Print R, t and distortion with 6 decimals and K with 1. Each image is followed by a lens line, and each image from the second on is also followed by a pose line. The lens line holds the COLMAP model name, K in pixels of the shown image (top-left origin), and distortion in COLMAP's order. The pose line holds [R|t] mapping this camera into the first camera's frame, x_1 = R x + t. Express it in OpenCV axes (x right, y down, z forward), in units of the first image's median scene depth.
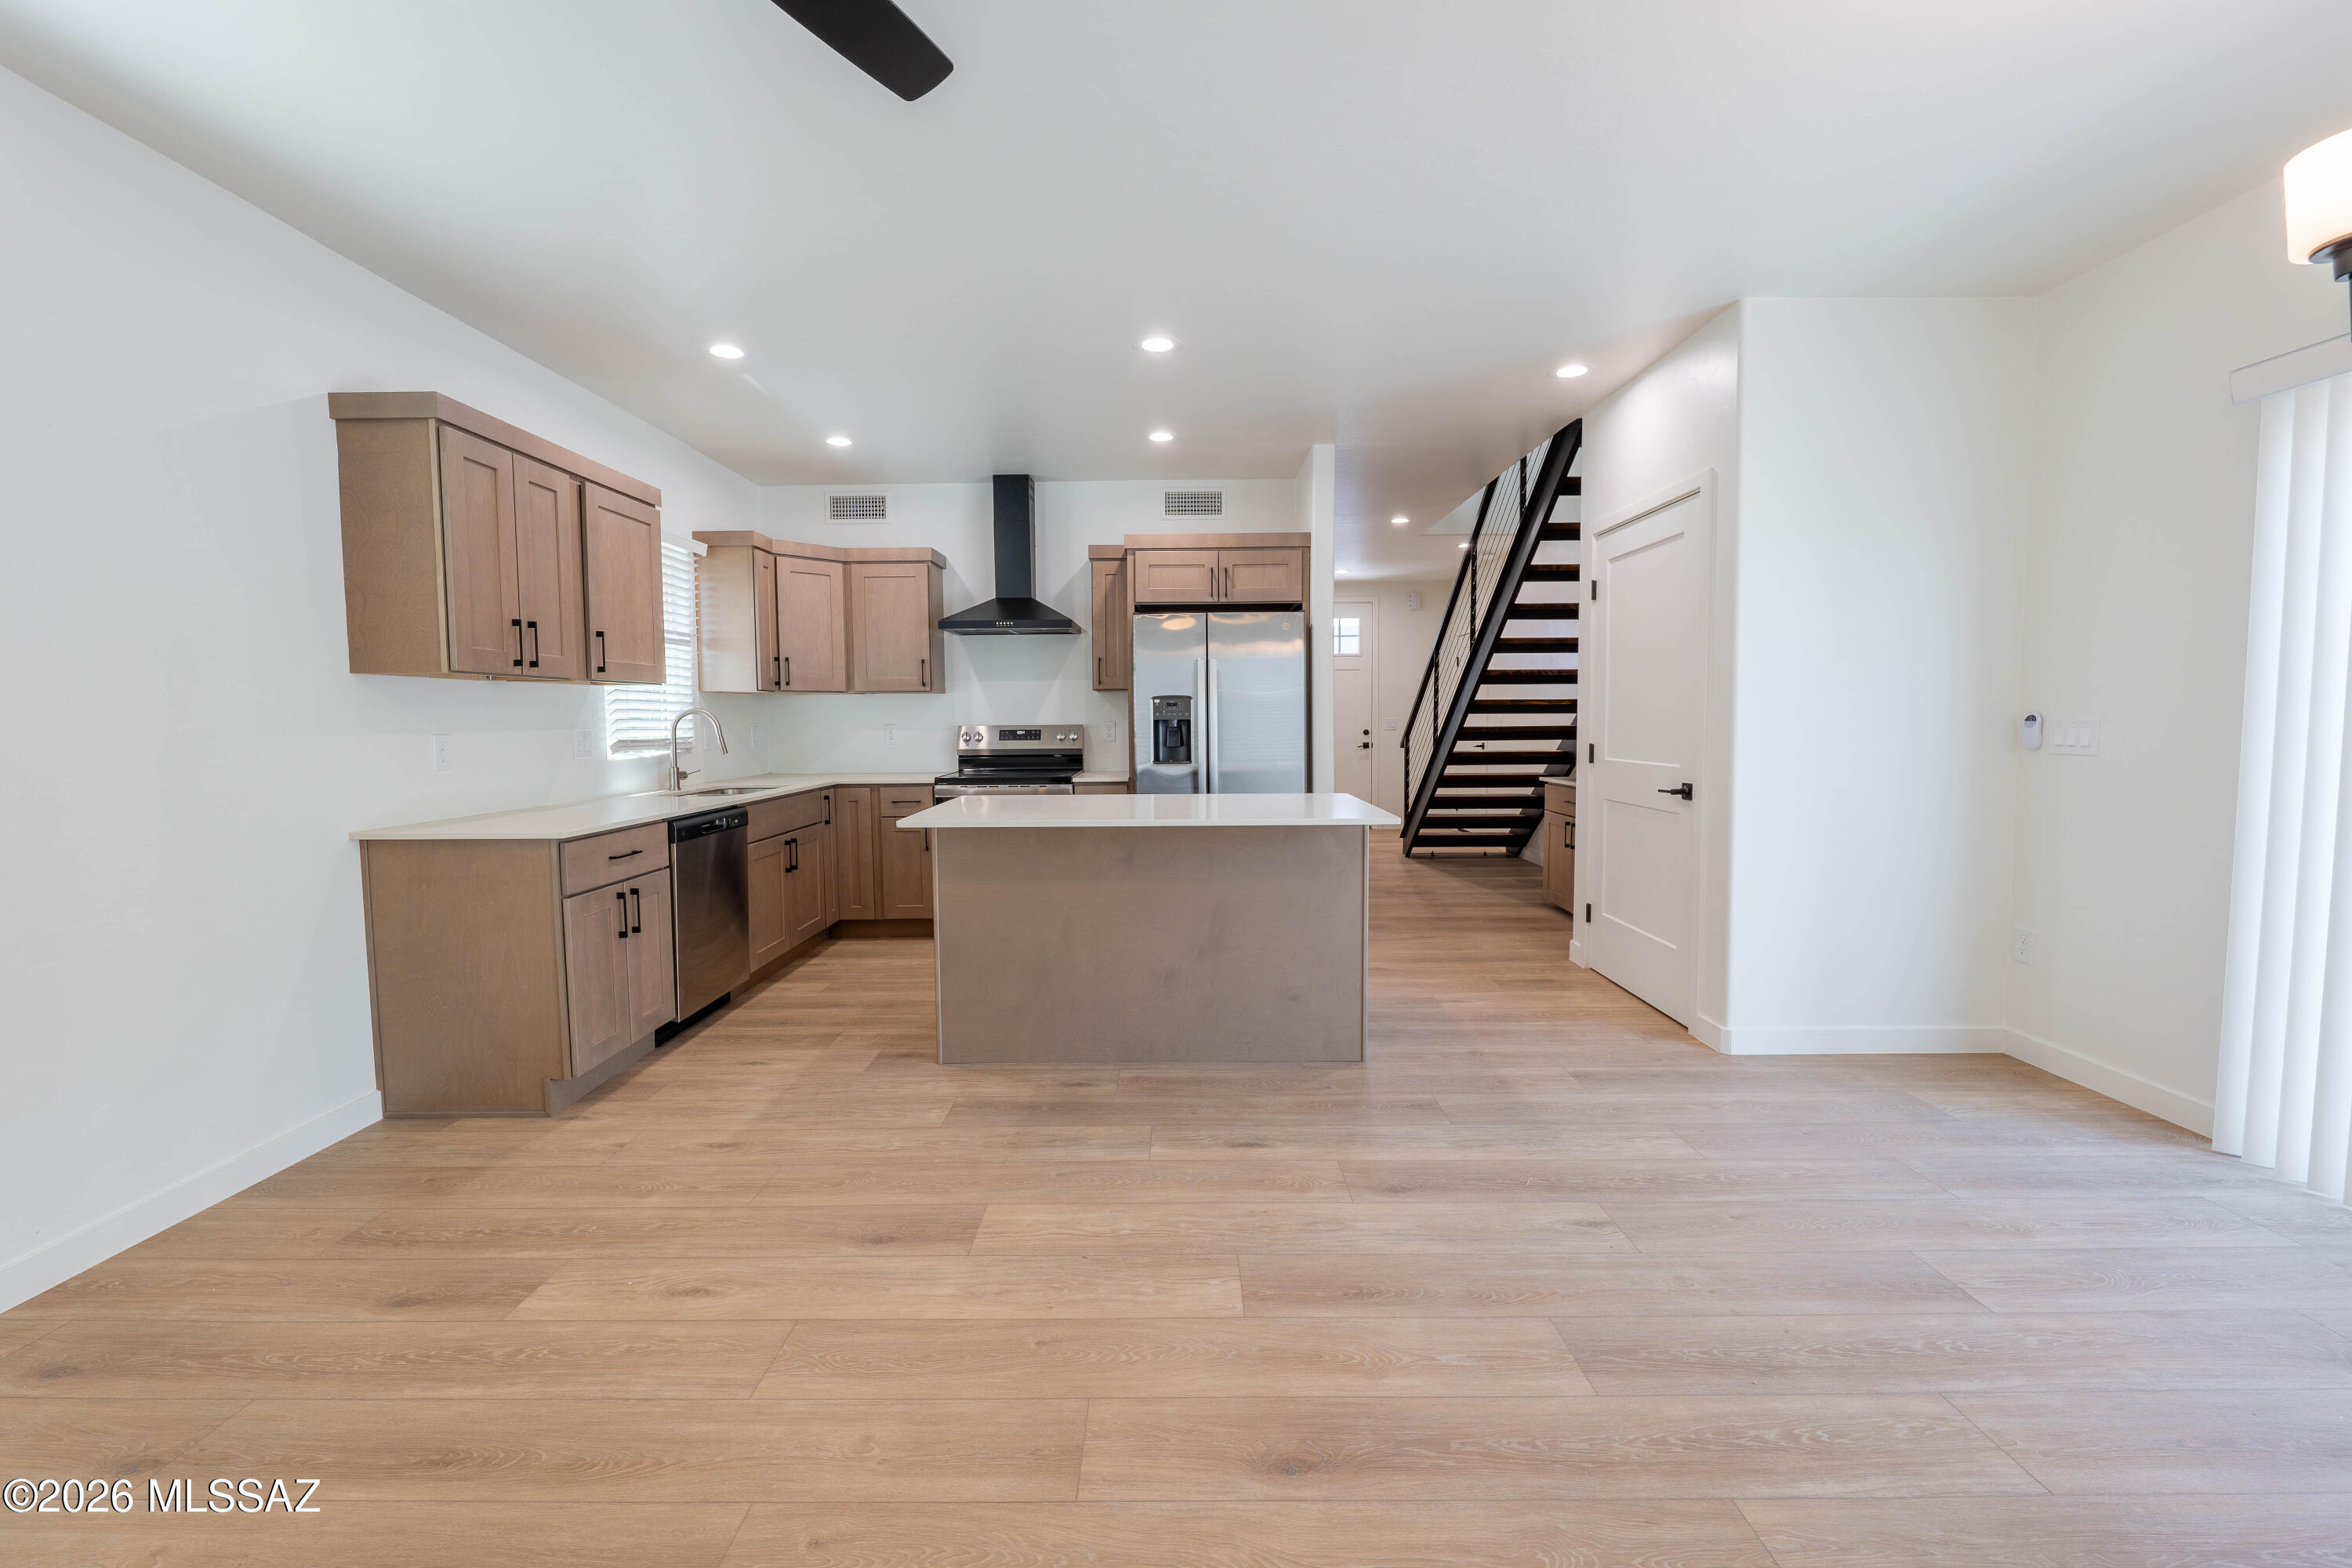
lens RADIAL K [[951.5, 0, 1168.5], [0, 951.5, 784.6], [0, 0, 1]] dist [-0.013524, 0.000627]
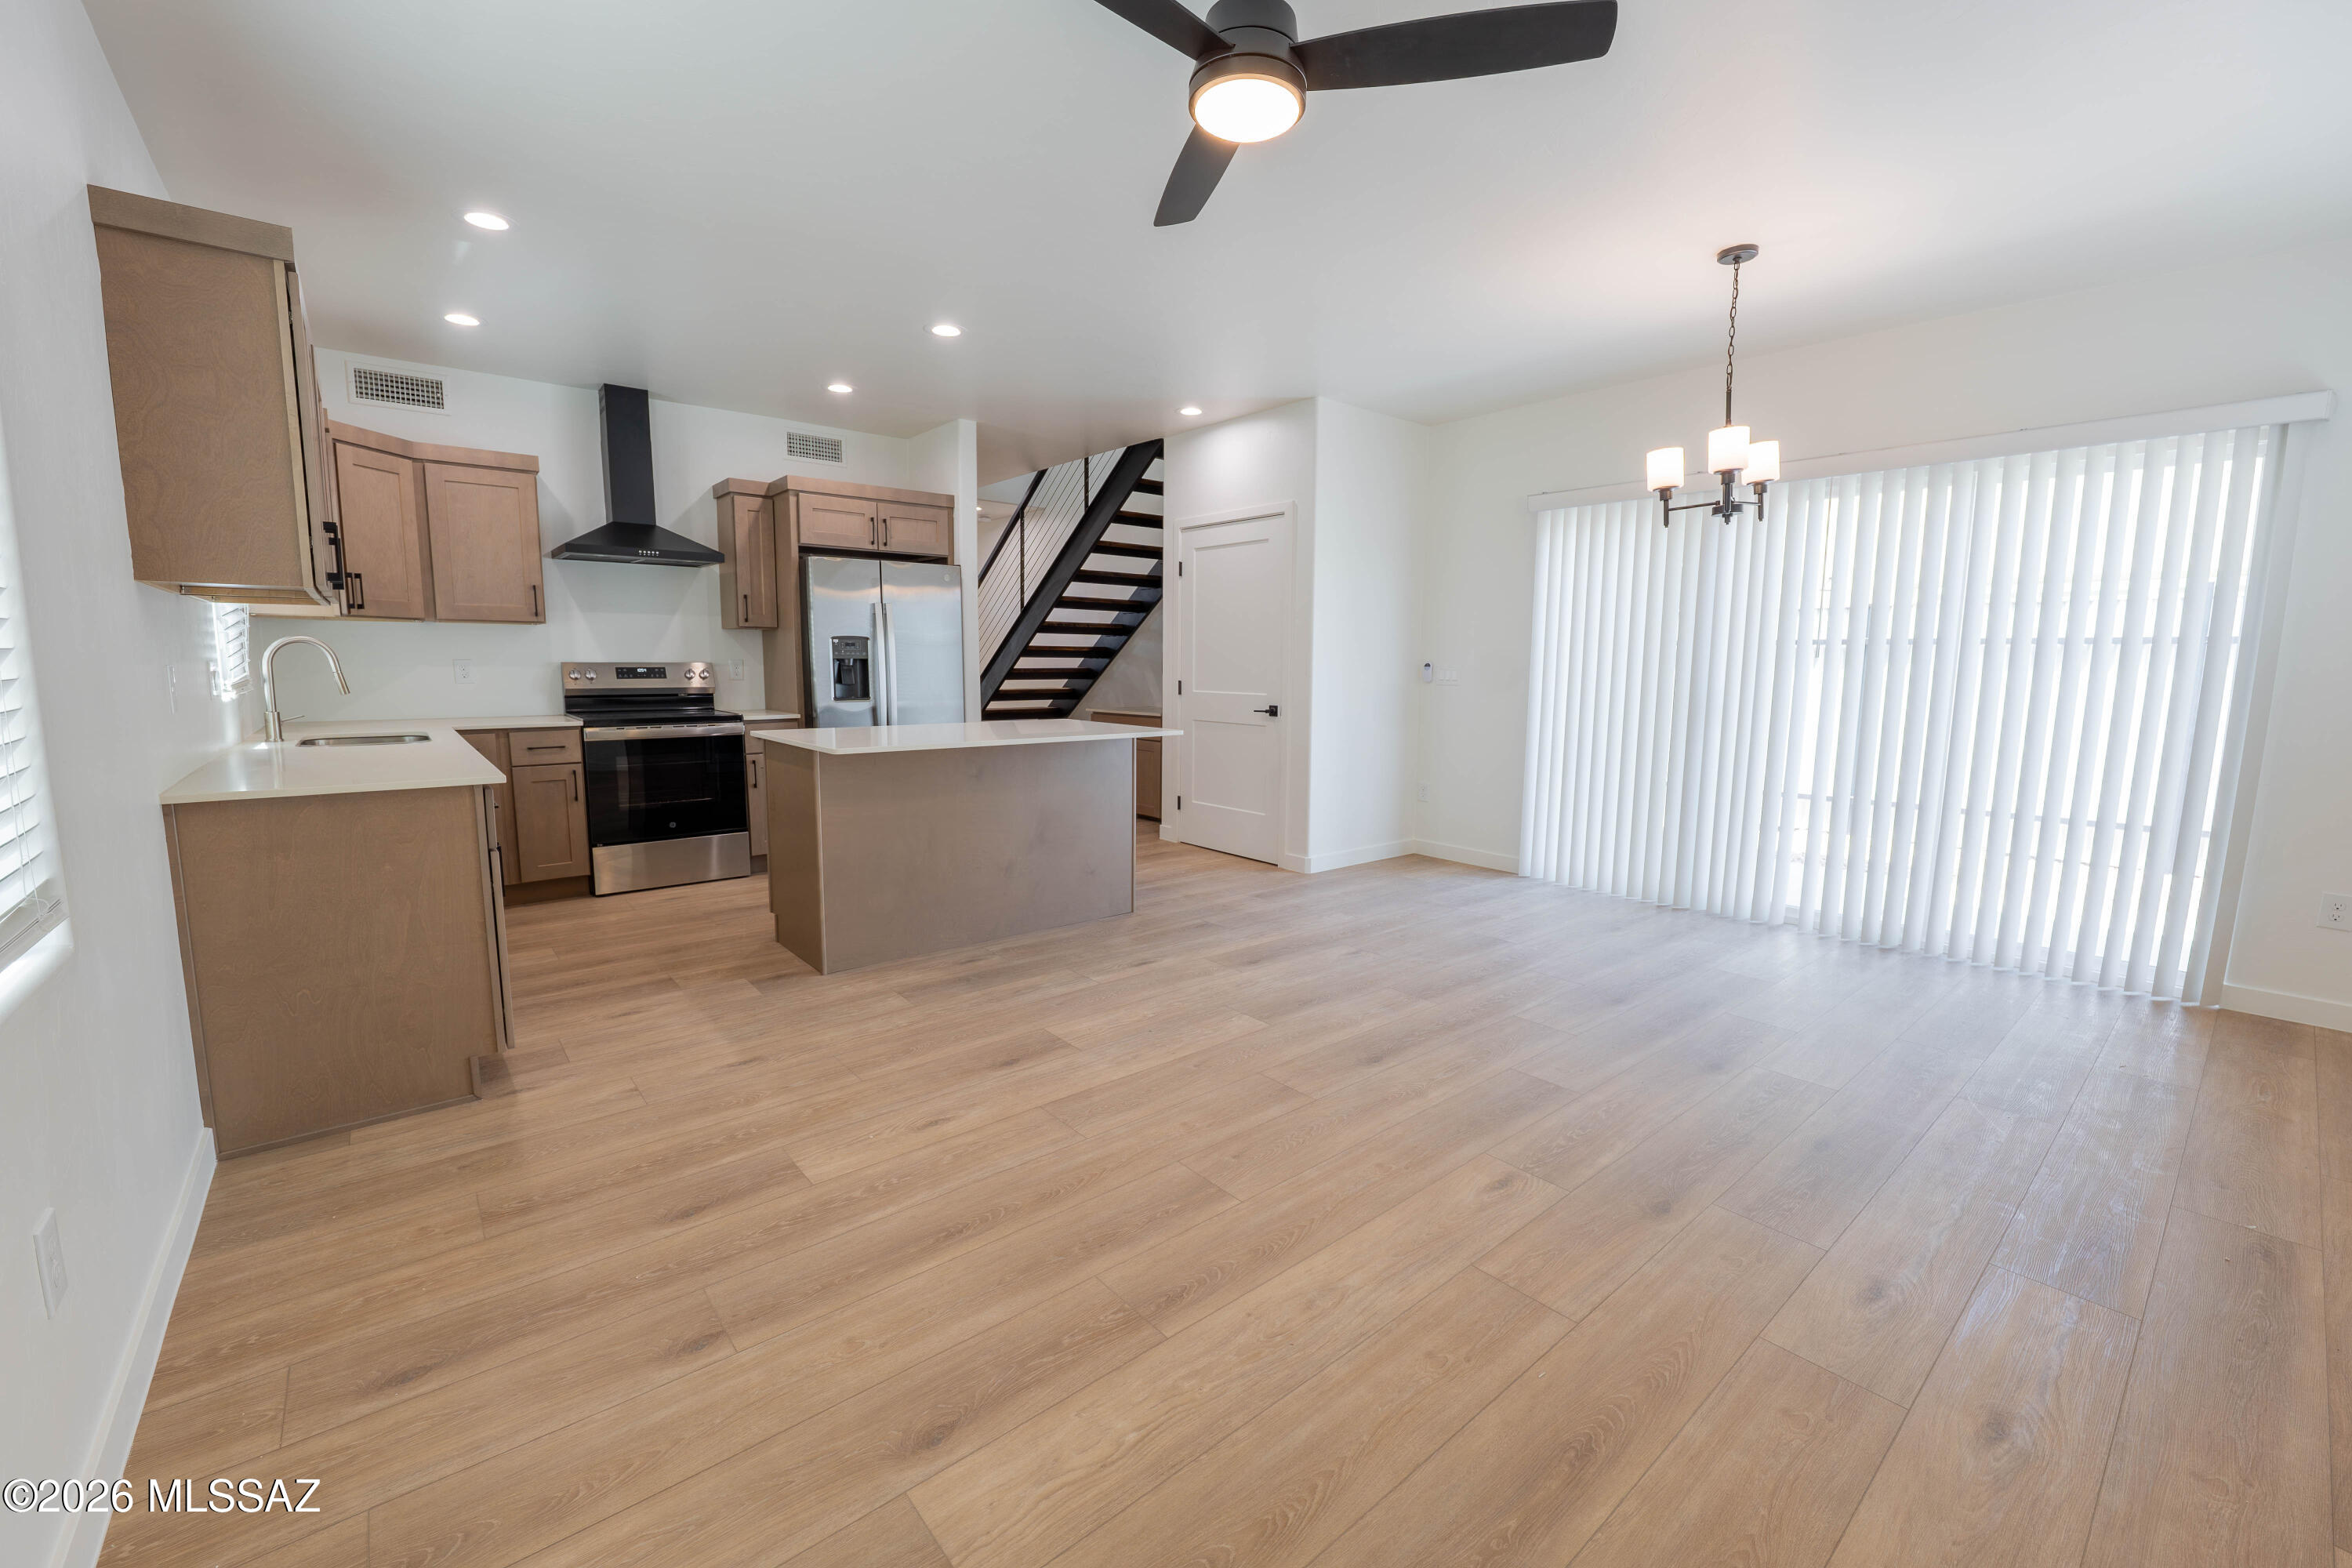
lens RADIAL K [[951.5, 0, 1168.5], [0, 951.5, 784.6], [0, 0, 1]] dist [-0.013524, 0.000627]
pose [[0.763857, -0.069681, 0.641613, -0.564717], [0.031436, 0.996991, 0.070850, 0.011417], [-0.644620, -0.033949, 0.763749, -0.068022]]
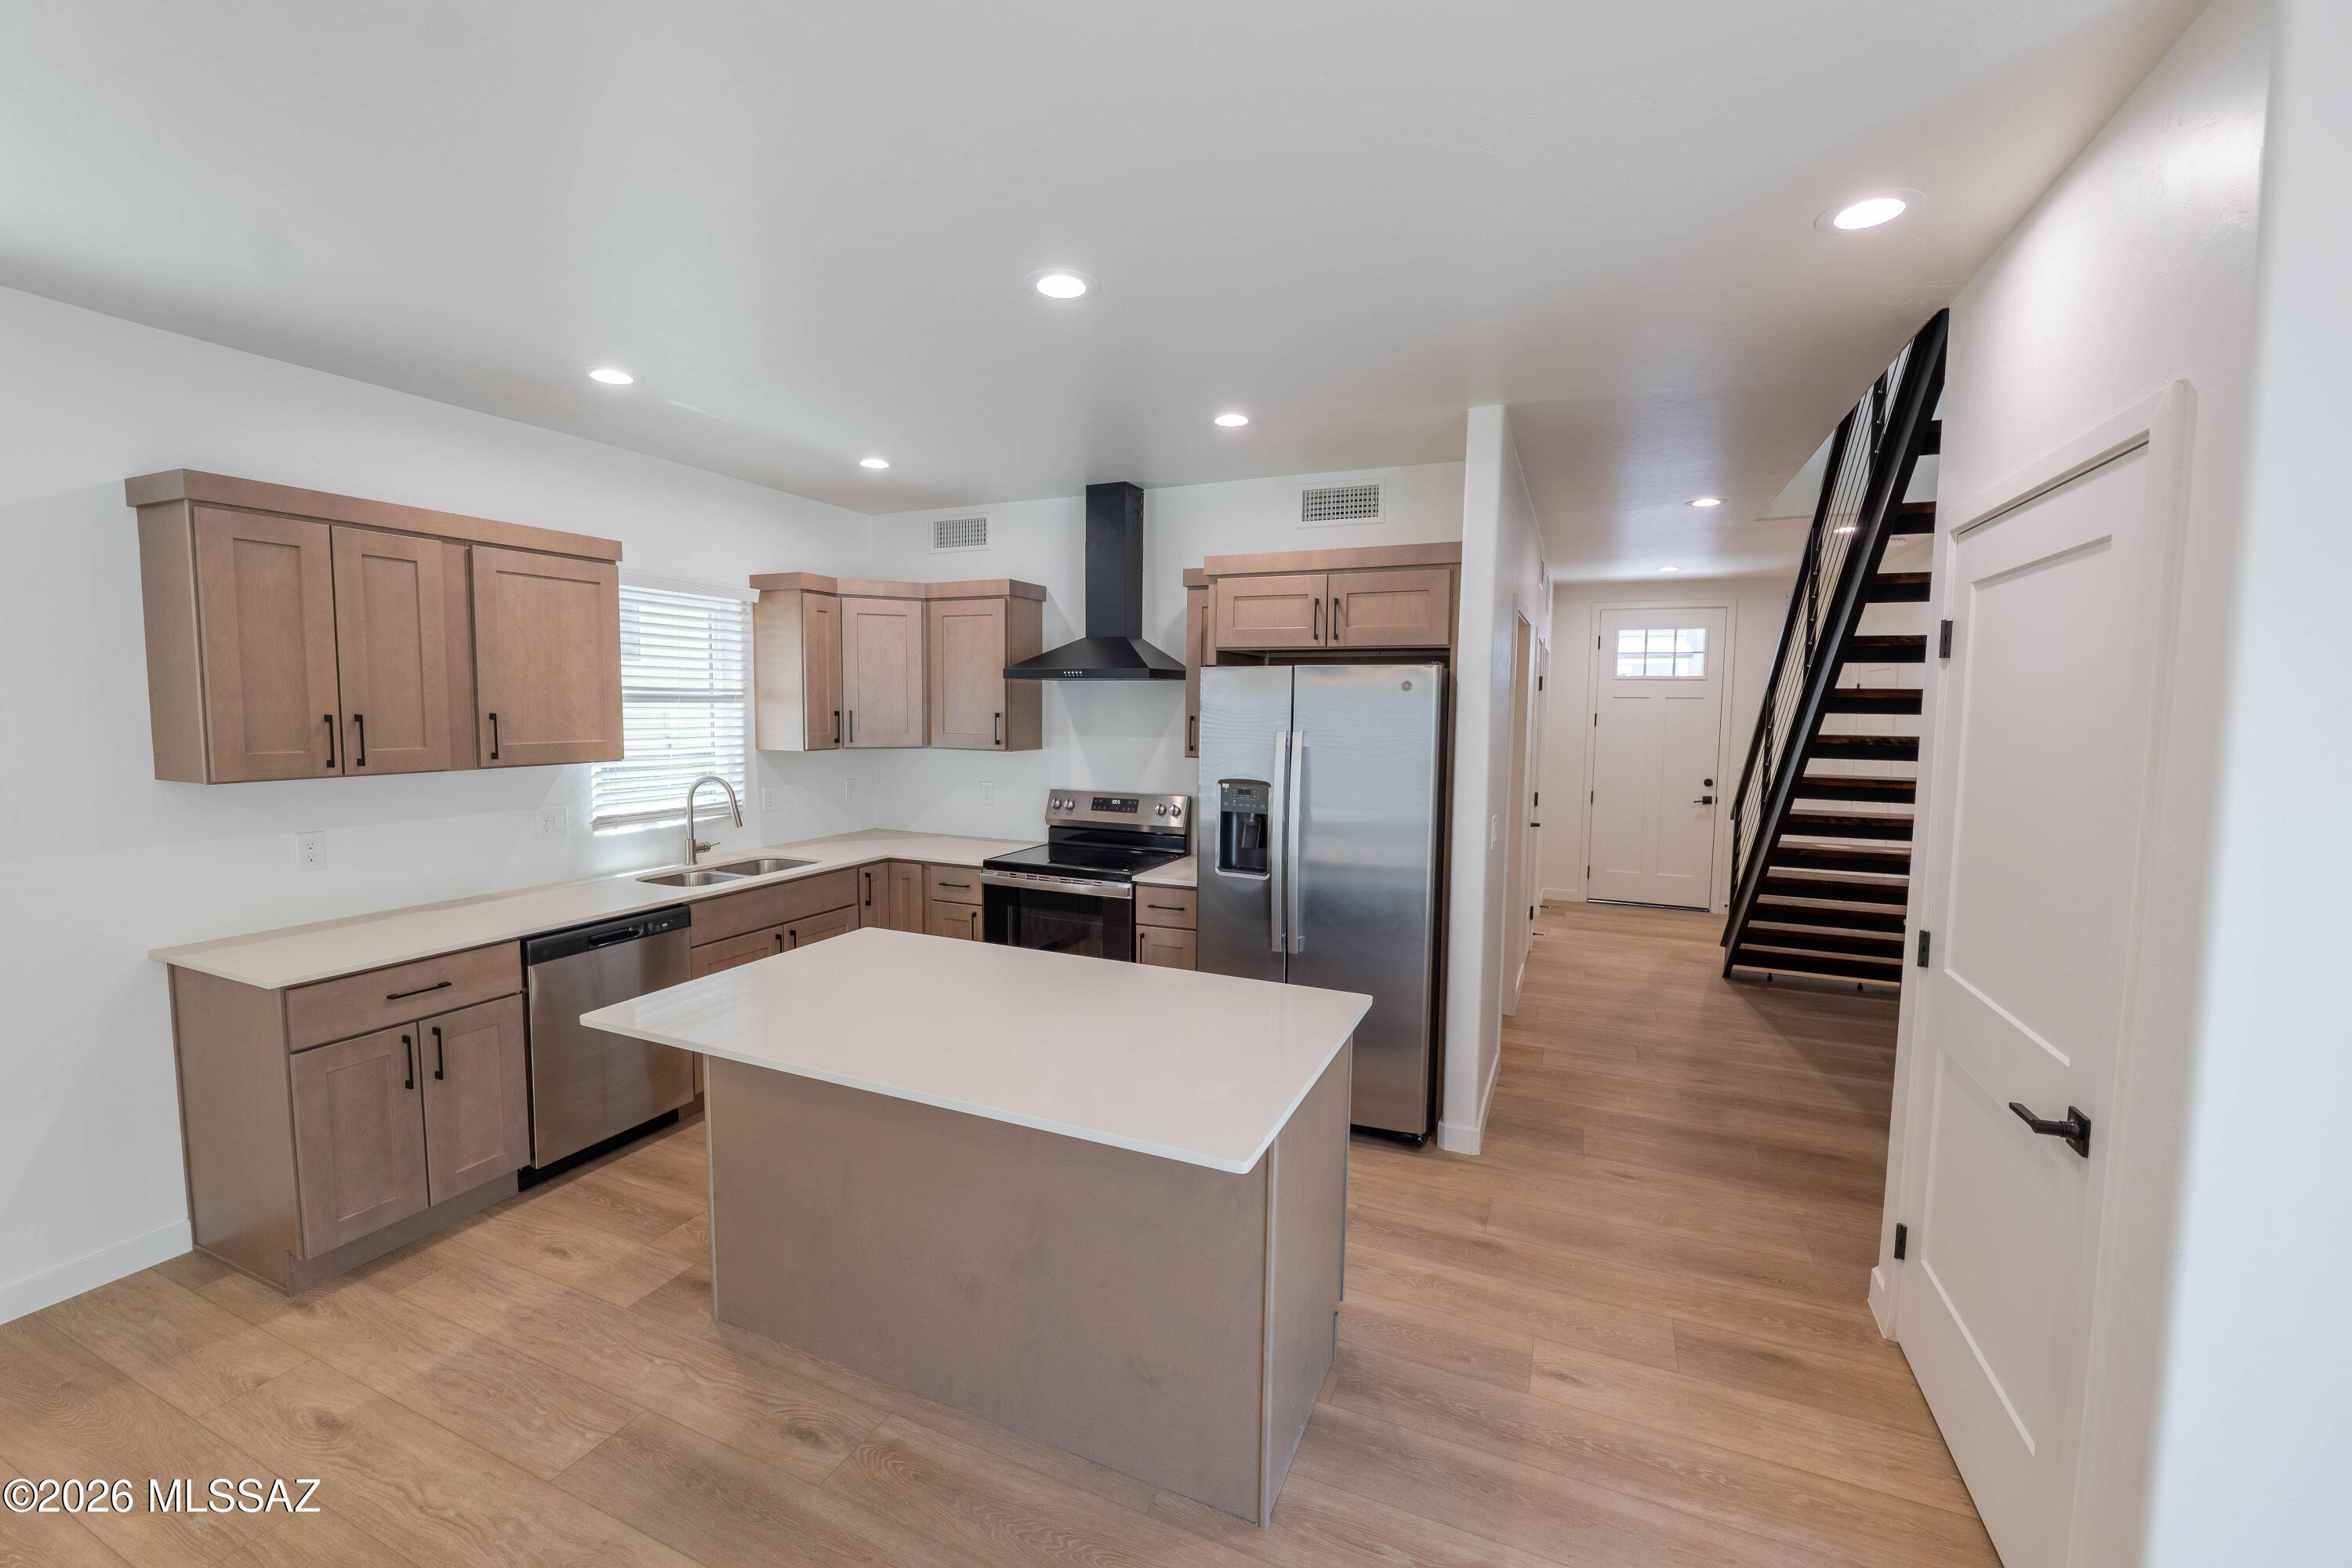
lens RADIAL K [[951.5, 0, 1168.5], [0, 951.5, 784.6], [0, 0, 1]] dist [-0.013524, 0.000627]
pose [[0.915553, 0.052249, -0.398790, 0.320796], [-0.046703, 0.998630, 0.023619, -0.140275], [0.399477, -0.003000, 0.916738, 0.426239]]
